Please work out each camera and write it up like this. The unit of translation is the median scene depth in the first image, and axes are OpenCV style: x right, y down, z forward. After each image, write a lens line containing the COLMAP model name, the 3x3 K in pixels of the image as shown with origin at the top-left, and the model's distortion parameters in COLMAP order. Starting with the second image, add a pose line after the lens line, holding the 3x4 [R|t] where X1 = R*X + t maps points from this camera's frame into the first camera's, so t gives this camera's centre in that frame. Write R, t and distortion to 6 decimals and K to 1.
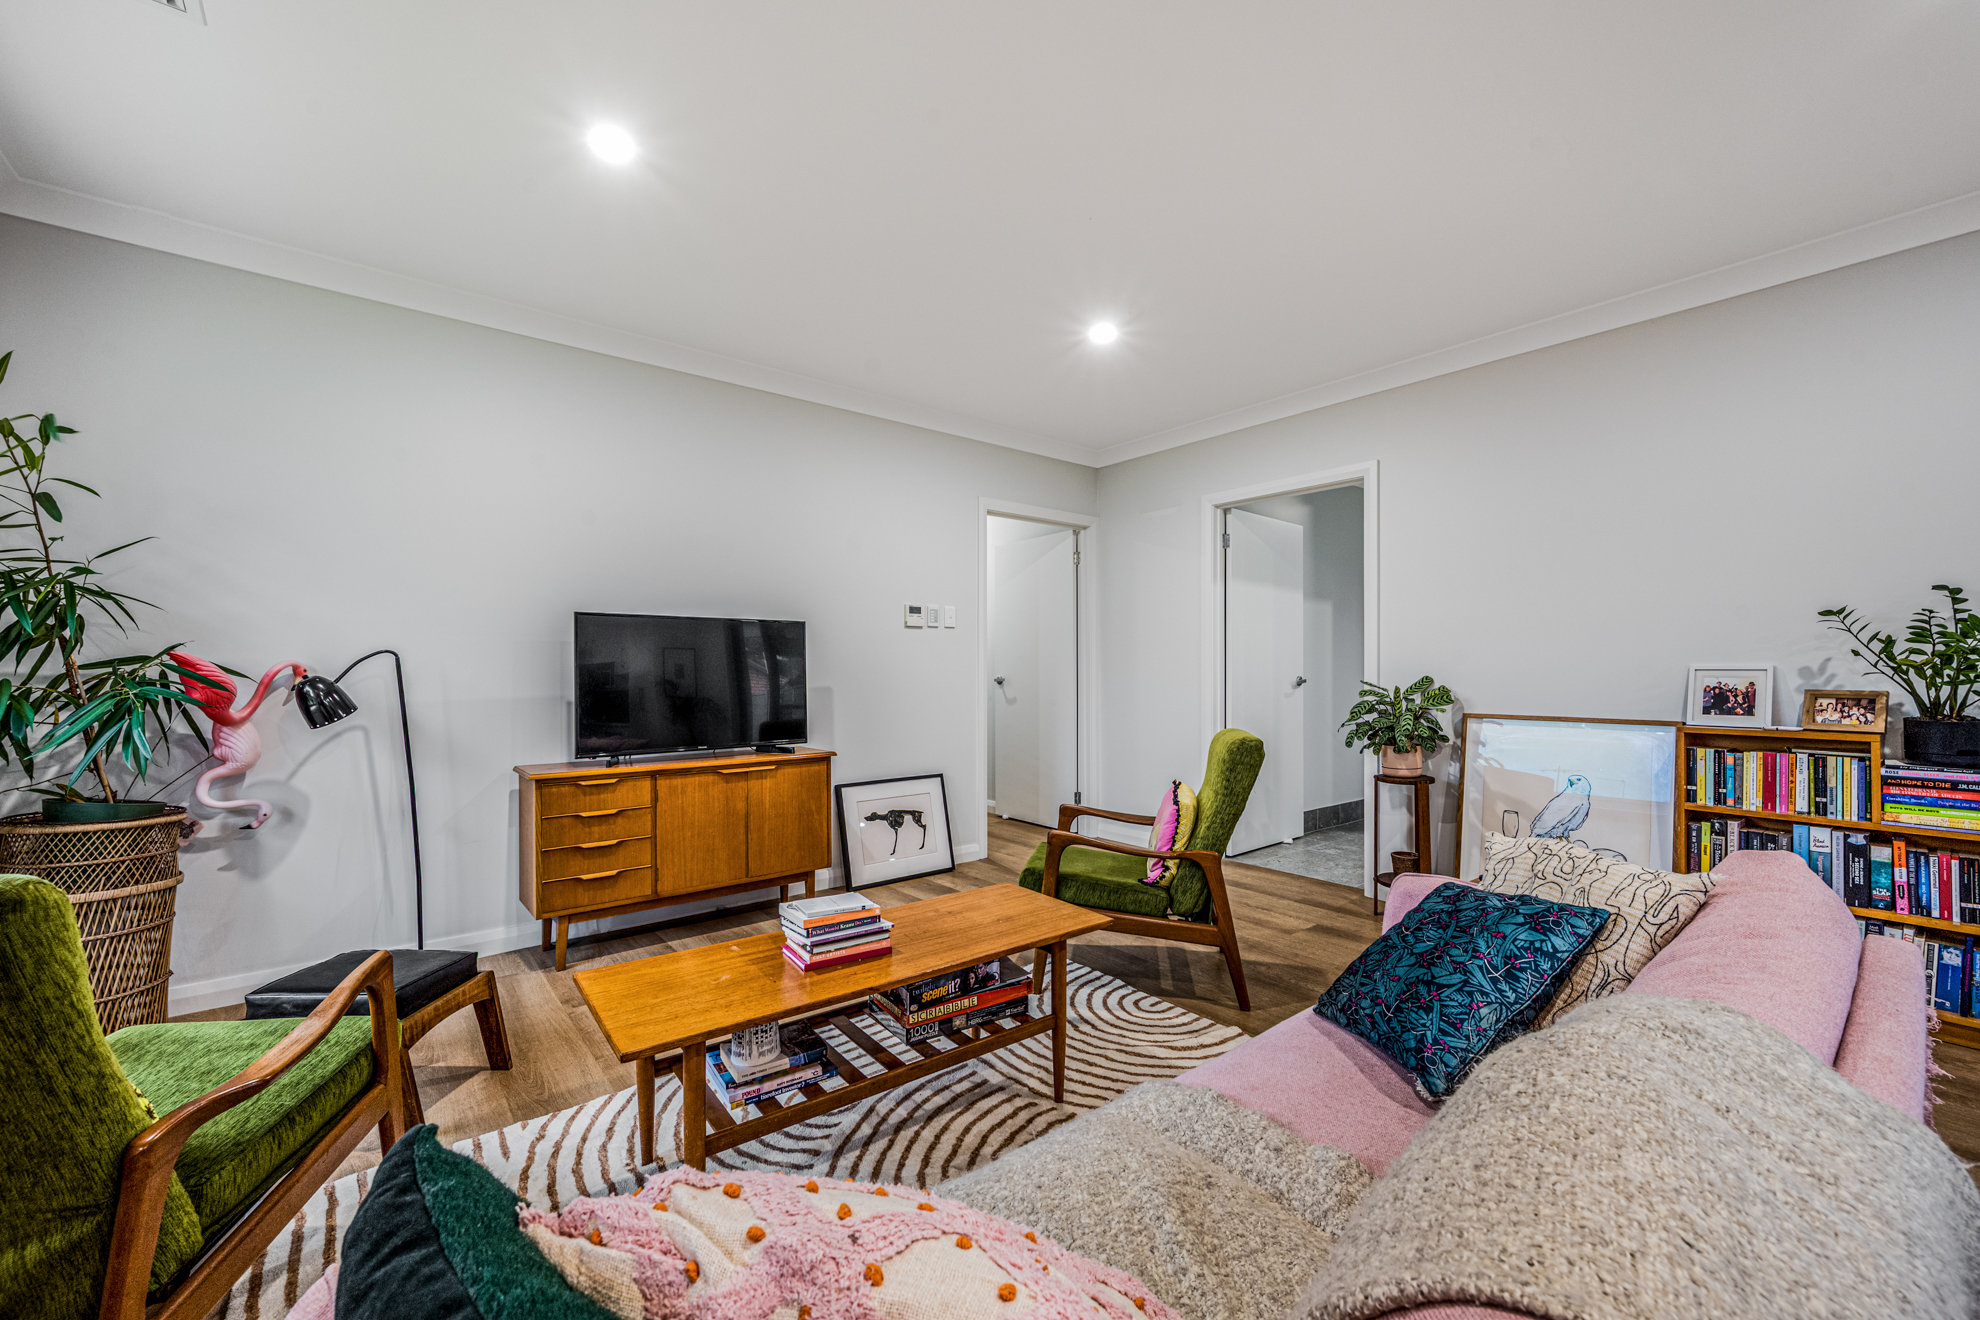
lens RADIAL K [[786.9, 0, 991.4], [0, 786.9, 667.1], [0, 0, 1]] dist [0.003225, -0.000122]
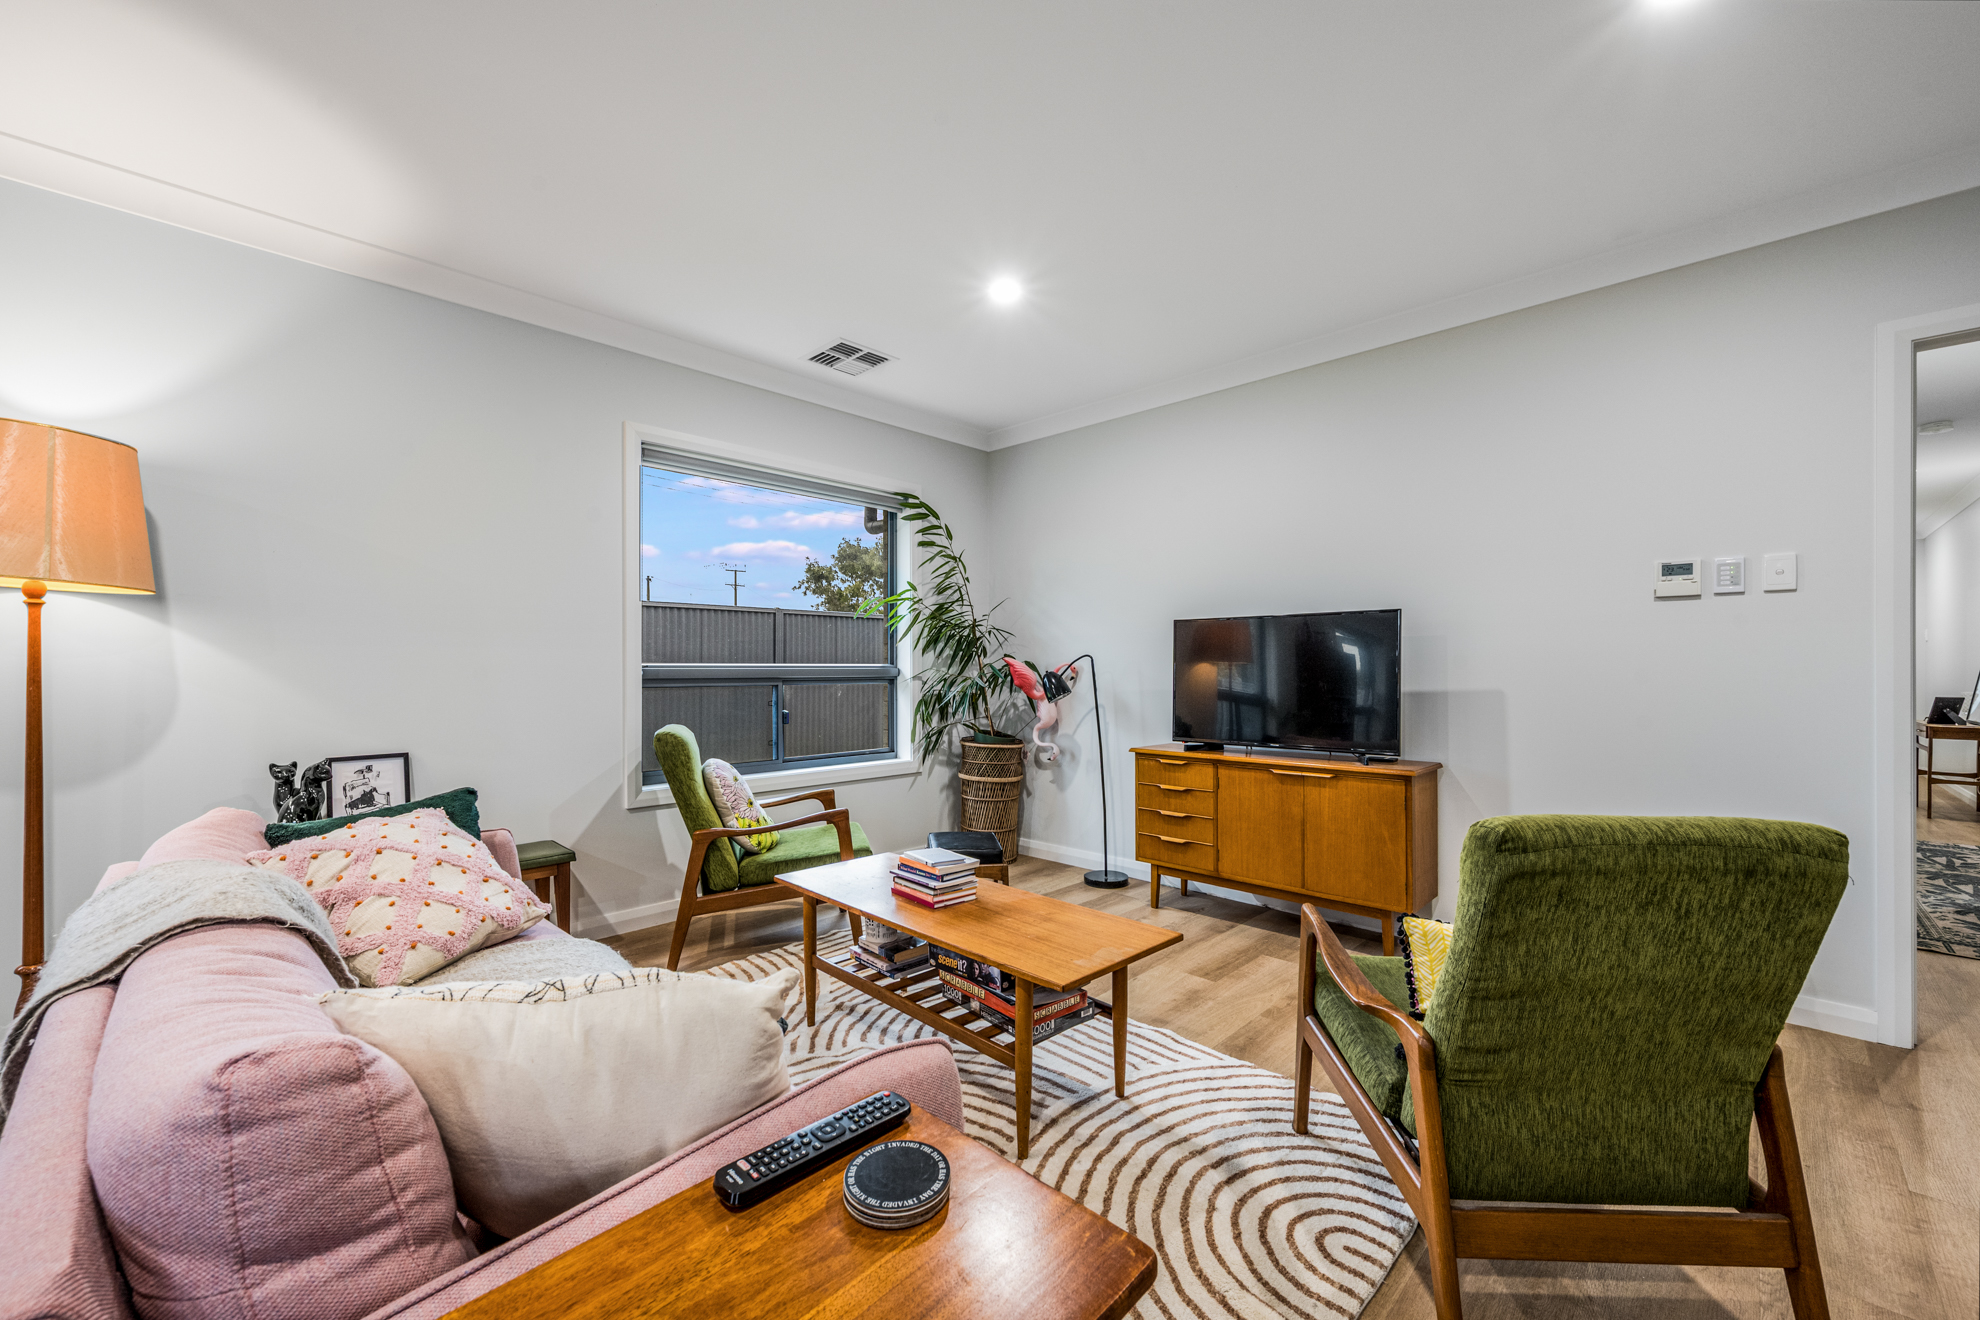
lens RADIAL K [[786.9, 0, 988.8], [0, 786.9, 659.5], [0, 0, 1]] dist [0.003225, -0.000122]
pose [[0.123561, -0.007219, -0.992311, 0.686786], [0.003953, 0.999969, -0.006783, -0.001166], [0.992329, -0.003084, 0.123585, 0.610677]]
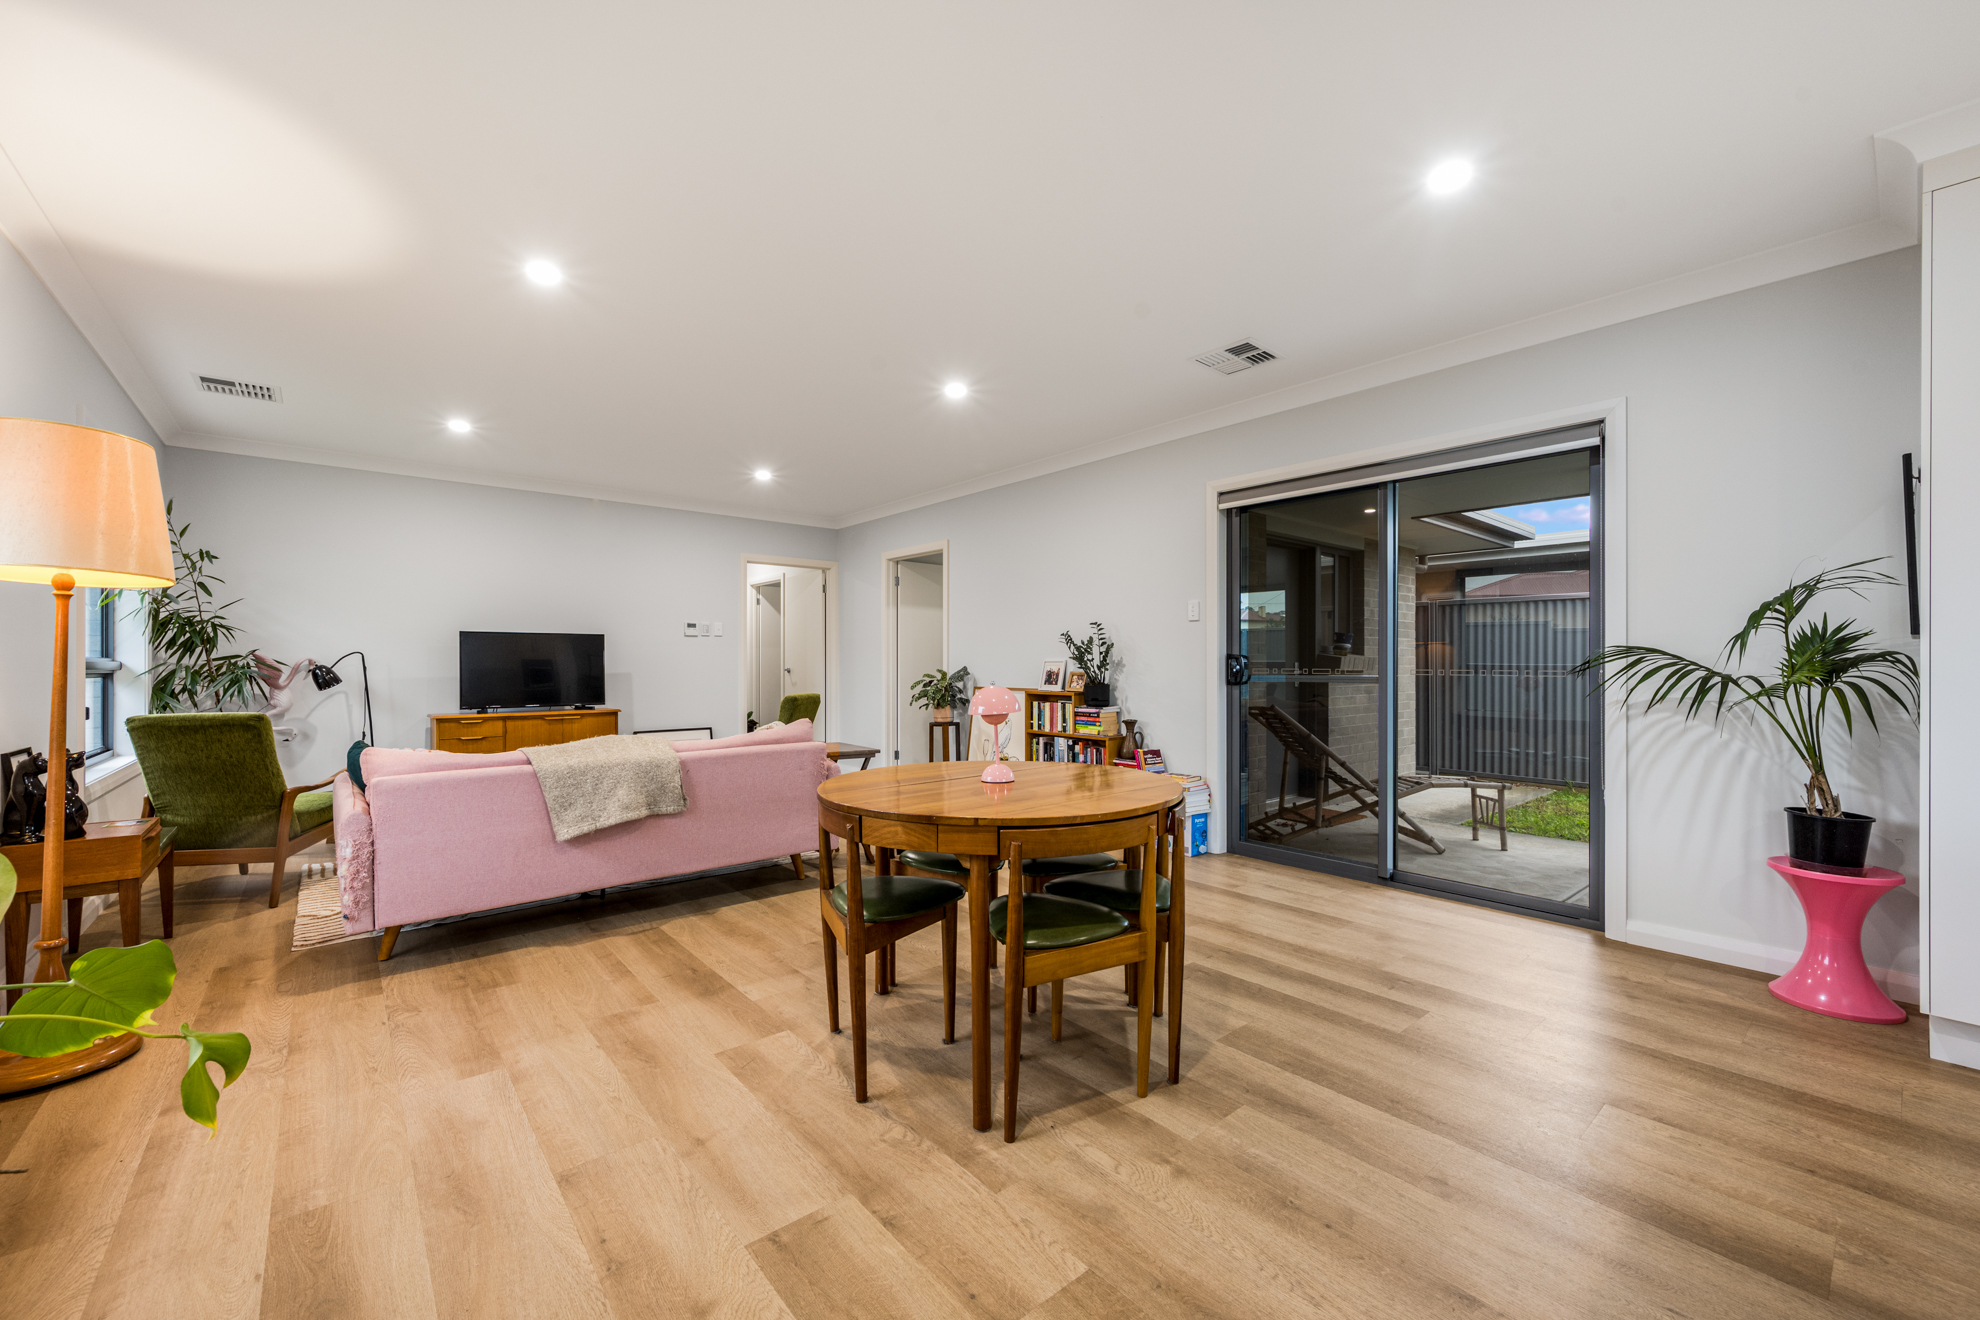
lens RADIAL K [[786.9, 0, 997.4], [0, 786.9, 661.4], [0, 0, 1]] dist [0.003225, -0.000122]
pose [[0.999710, -0.000111, 0.024067, 0.761636], [0.000157, 0.999998, -0.001895, 0.006339], [-0.024066, 0.001898, 0.999709, -0.978560]]
